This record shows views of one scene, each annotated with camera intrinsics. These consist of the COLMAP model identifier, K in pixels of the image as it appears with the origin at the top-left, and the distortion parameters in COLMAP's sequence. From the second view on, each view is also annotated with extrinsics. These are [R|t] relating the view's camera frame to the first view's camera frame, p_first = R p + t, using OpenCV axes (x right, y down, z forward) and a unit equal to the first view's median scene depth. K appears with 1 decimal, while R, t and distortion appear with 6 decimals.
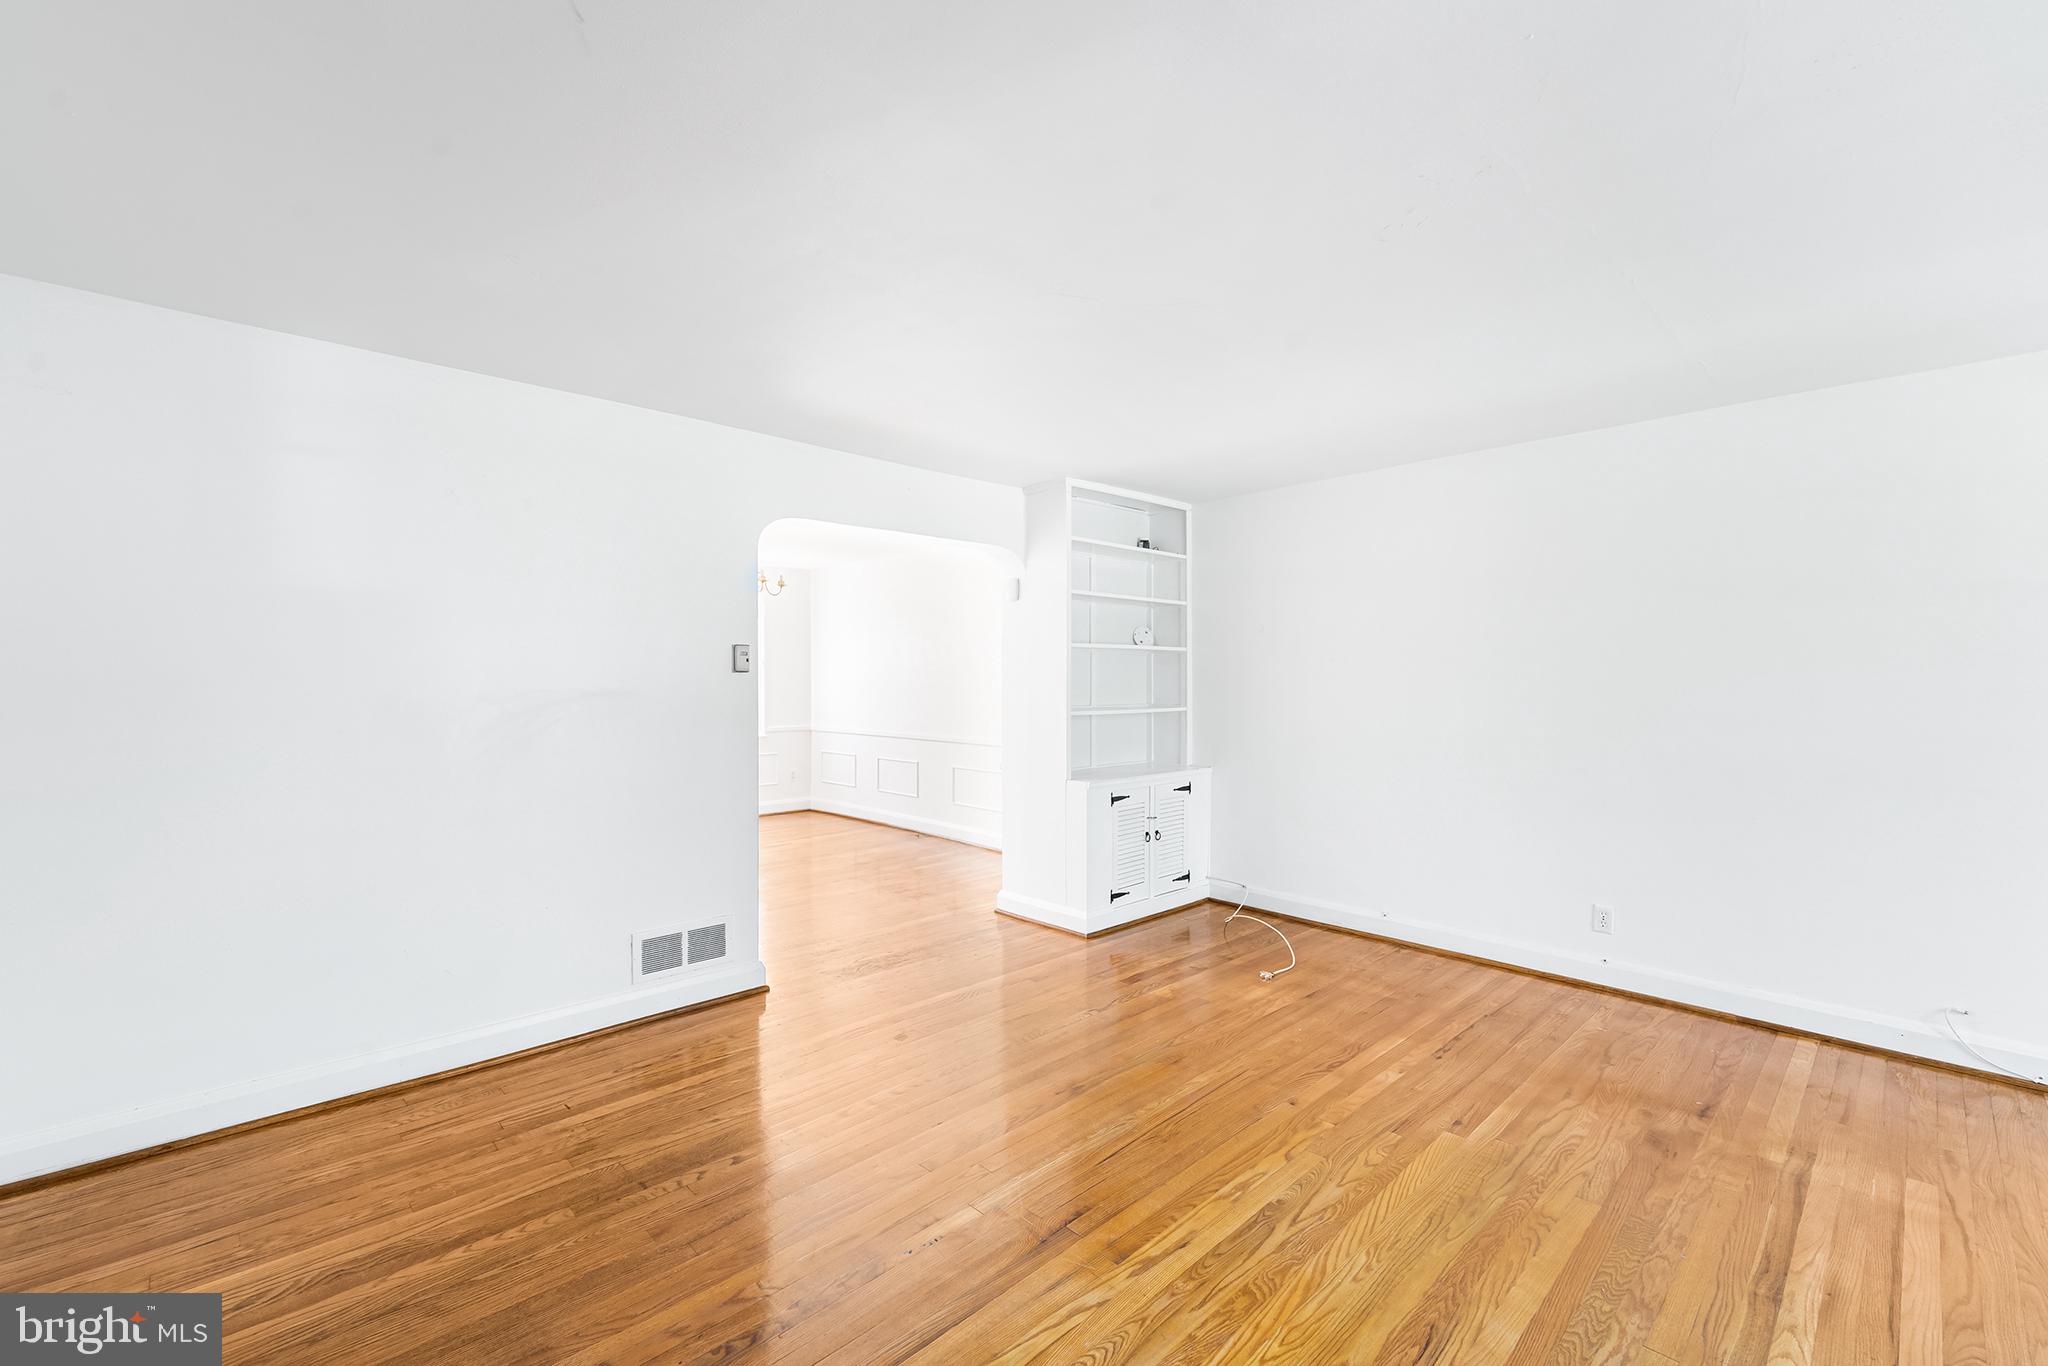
lens RADIAL K [[855.2, 0, 1034.3], [0, 855.2, 682.5], [0, 0, 1]] dist [-0.000422, -0.001045]
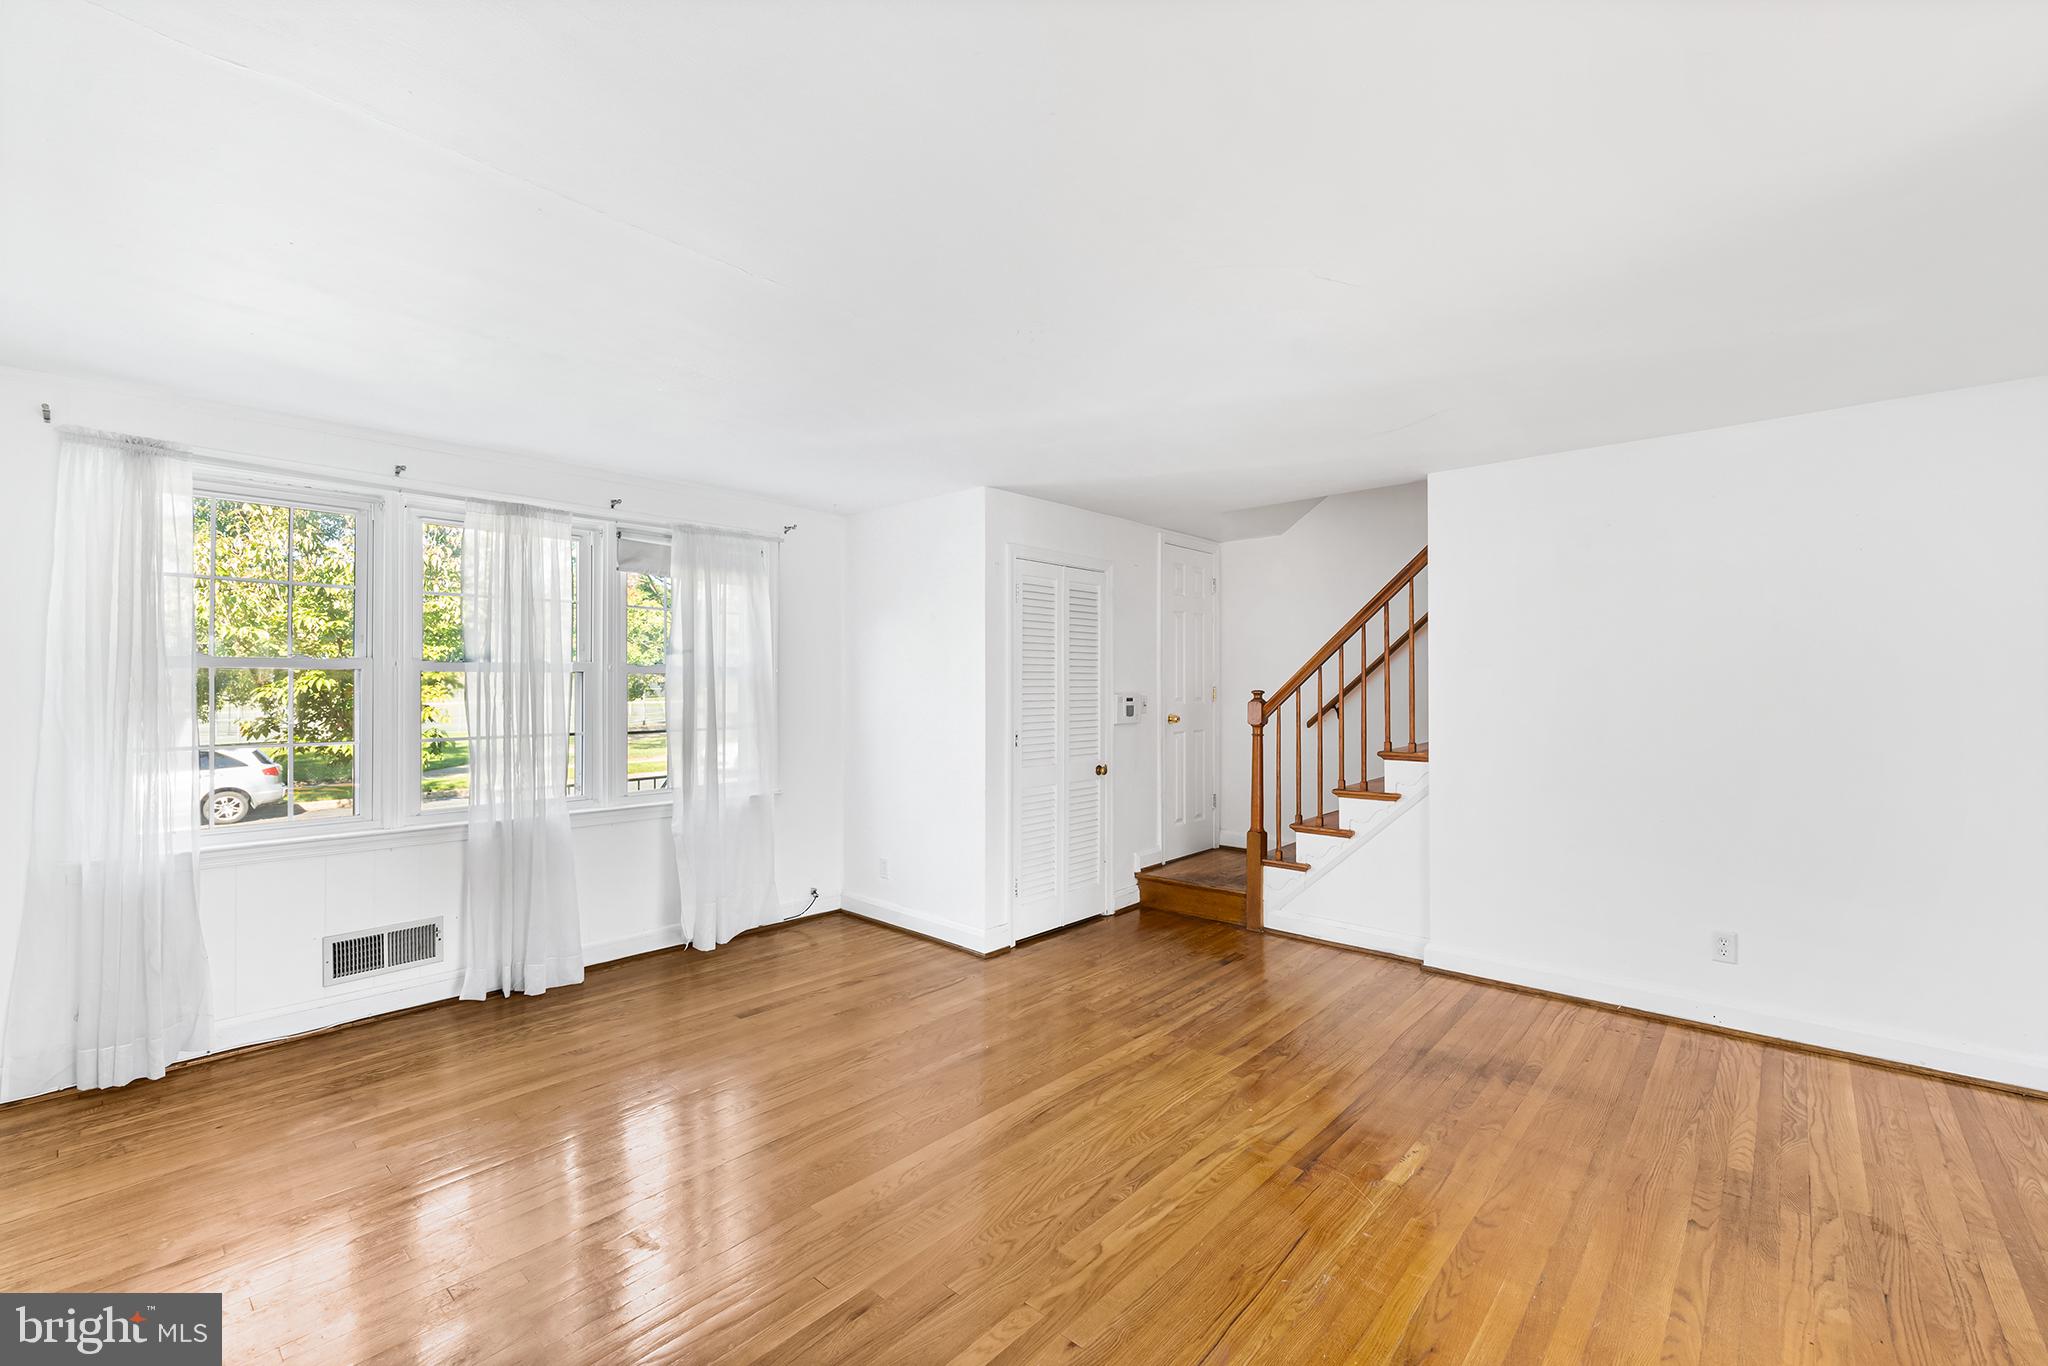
lens RADIAL K [[855.2, 0, 1020.5], [0, 855.2, 681.6], [0, 0, 1]] dist [-0.000422, -0.001045]
pose [[-0.997797, -0.004956, -0.066158, 0.363120], [-0.005283, 0.999975, 0.004782, -0.018088], [0.066133, 0.005121, -0.997798, 1.546485]]
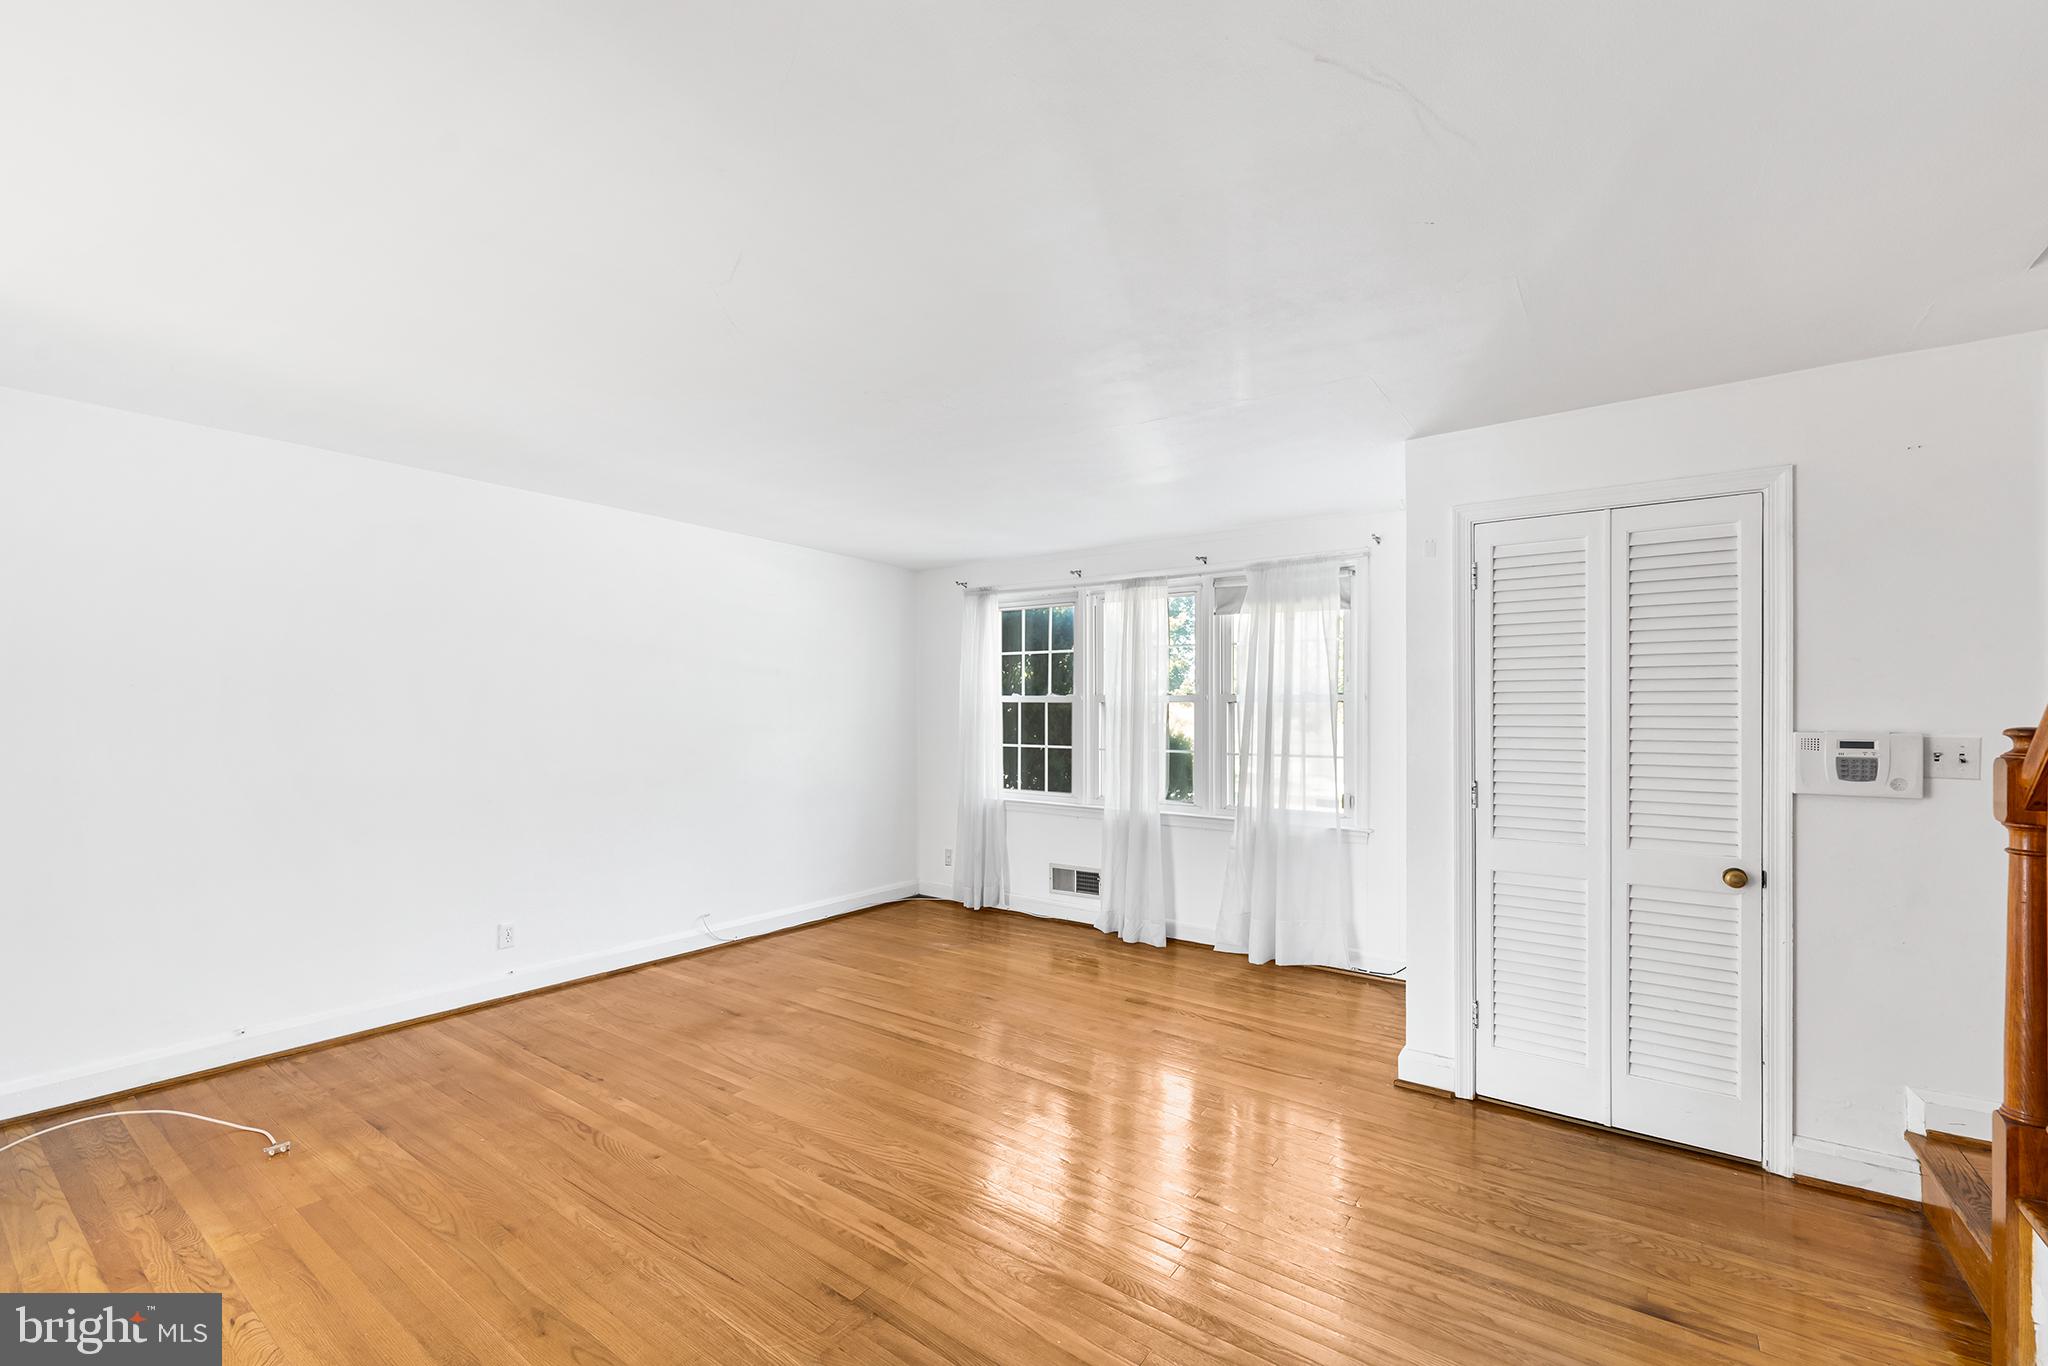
lens RADIAL K [[855.2, 0, 1026.4], [0, 855.2, 701.4], [0, 0, 1]] dist [-0.000422, -0.001045]
pose [[-0.172929, 0.008281, 0.984900, -0.676866], [0.002243, 0.999965, -0.008014, -0.010359], [-0.984932, 0.000823, -0.172941, 0.709650]]
